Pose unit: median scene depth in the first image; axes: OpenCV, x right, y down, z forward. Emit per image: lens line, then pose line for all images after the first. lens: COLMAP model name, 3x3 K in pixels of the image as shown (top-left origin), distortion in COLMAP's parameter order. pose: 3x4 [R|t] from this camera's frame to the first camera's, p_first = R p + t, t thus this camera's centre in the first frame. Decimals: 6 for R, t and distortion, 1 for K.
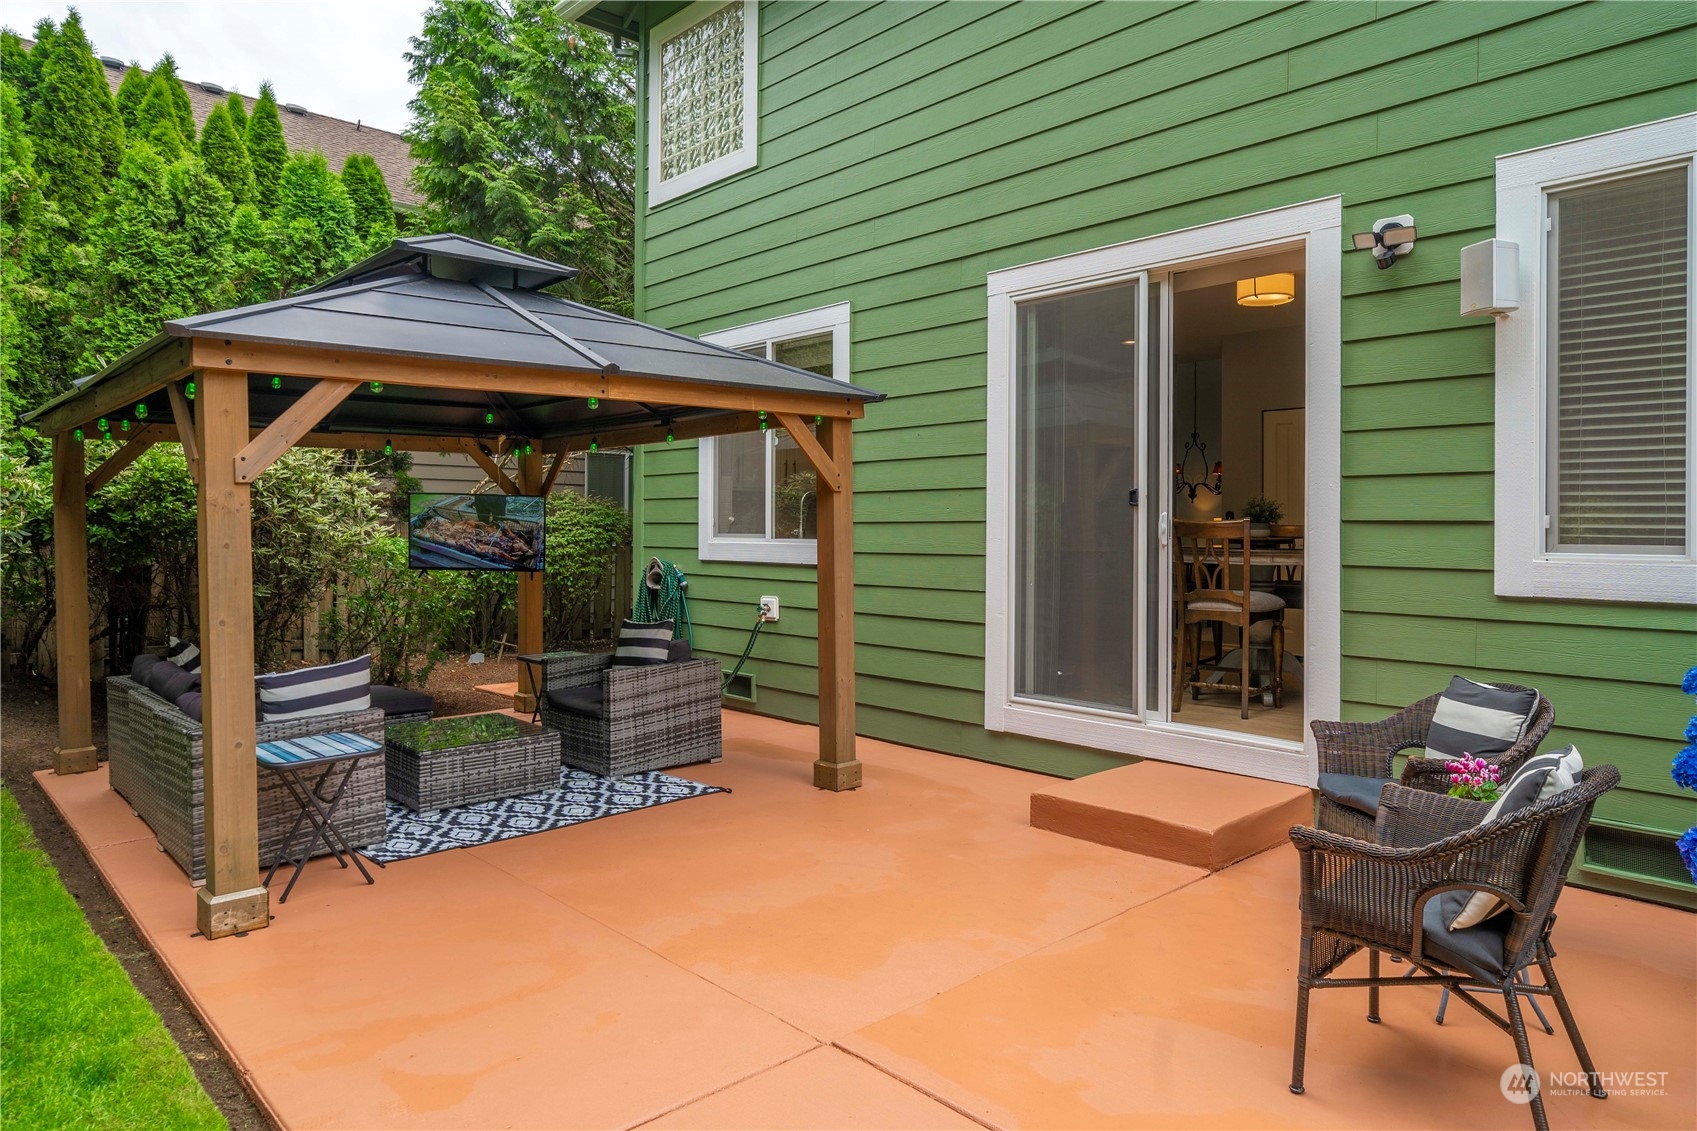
lens RADIAL K [[1086.2, 0, 840.5], [0, 1086.2, 557.5], [0, 0, 1]] dist [-0.002118, 0.000179]
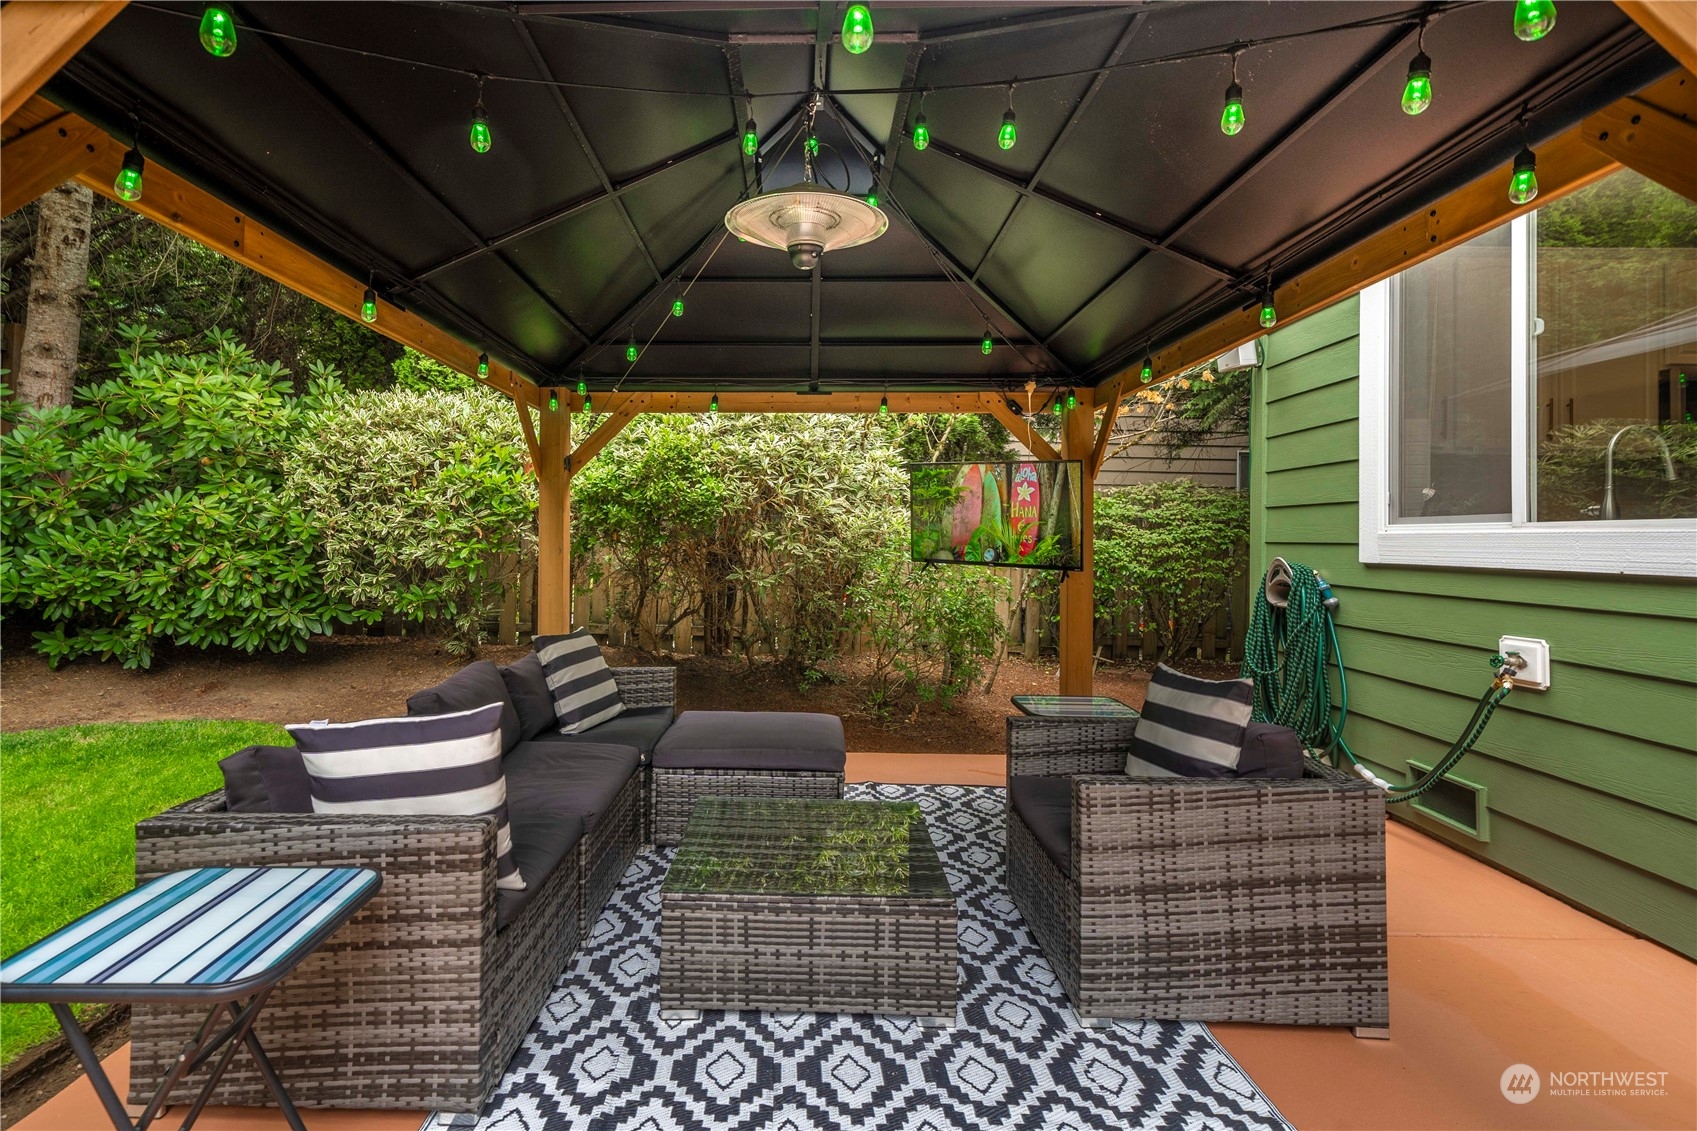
lens RADIAL K [[829.7, 0, 774.2], [0, 829.7, 516.1], [0, 0, 1]] dist [0.002464, -0.000296]
pose [[0.711972, -0.008612, -0.702155, -0.047300], [-0.034021, 0.998328, -0.046741, 0.010547], [0.701383, 0.057166, 0.710488, 0.546154]]
